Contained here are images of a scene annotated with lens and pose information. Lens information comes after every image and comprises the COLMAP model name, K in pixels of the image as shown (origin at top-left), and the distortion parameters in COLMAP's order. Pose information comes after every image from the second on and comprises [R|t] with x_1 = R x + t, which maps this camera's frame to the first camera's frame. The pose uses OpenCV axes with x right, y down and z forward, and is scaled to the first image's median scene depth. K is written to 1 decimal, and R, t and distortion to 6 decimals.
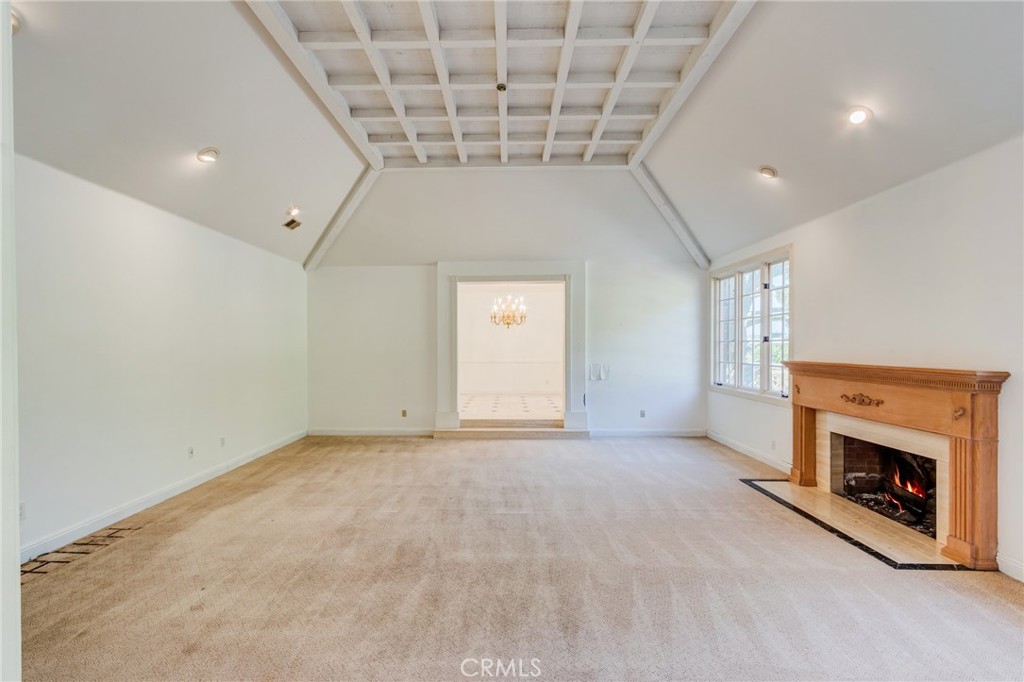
lens RADIAL K [[471.6, 0, 509.0], [0, 471.6, 346.0], [0, 0, 1]] dist [0.007423, -0.000747]
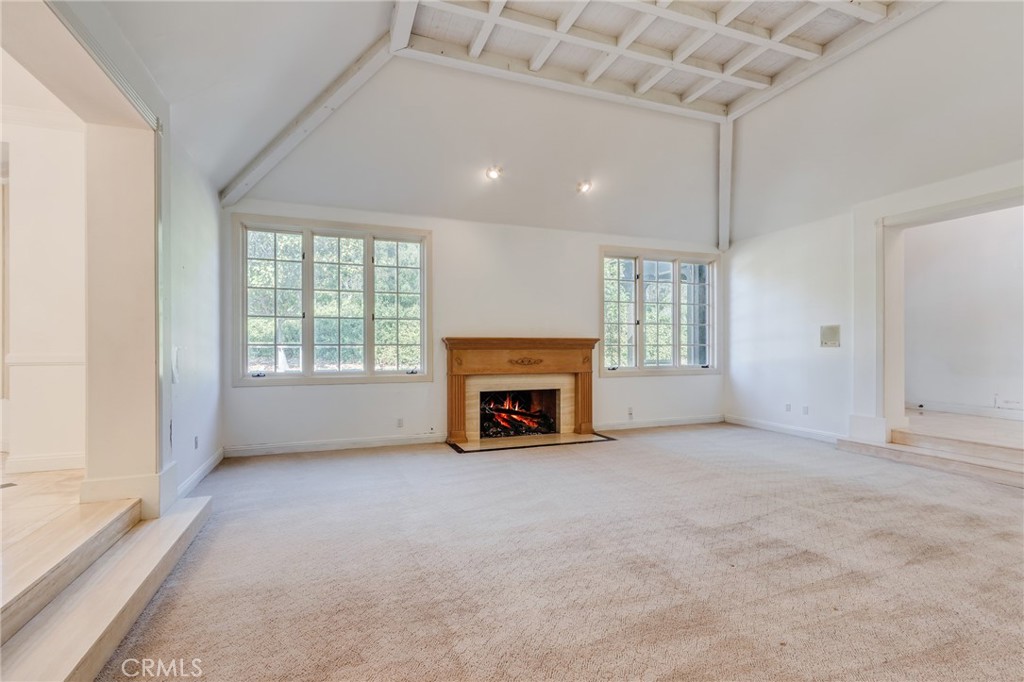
lens RADIAL K [[471.6, 0, 489.0], [0, 471.6, 347.6], [0, 0, 1]] dist [0.007423, -0.000747]
pose [[-0.336540, -0.000484, 0.941669, -0.629780], [0.002020, 0.999997, 0.001236, 0.069005], [-0.941667, 0.002318, -0.336539, 1.640324]]
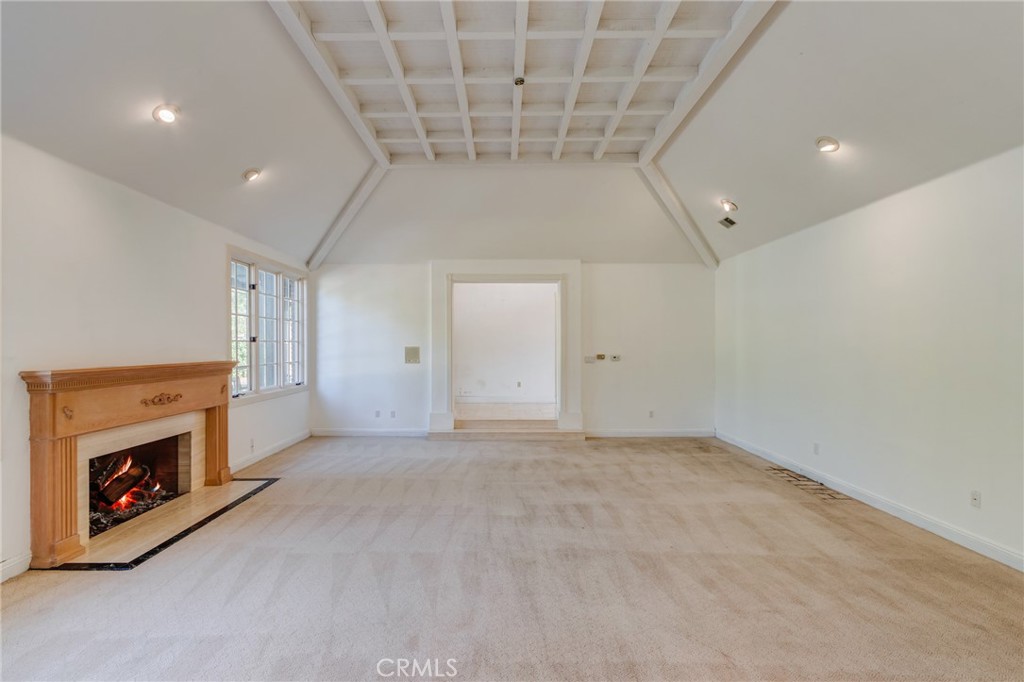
lens RADIAL K [[471.6, 0, 511.3], [0, 471.6, 343.0], [0, 0, 1]] dist [0.007423, -0.000747]
pose [[-0.999918, 0.001983, -0.012629, 0.014710], [0.002036, 0.999989, -0.004202, -0.000816], [0.012621, -0.004228, -0.999911, 2.057263]]
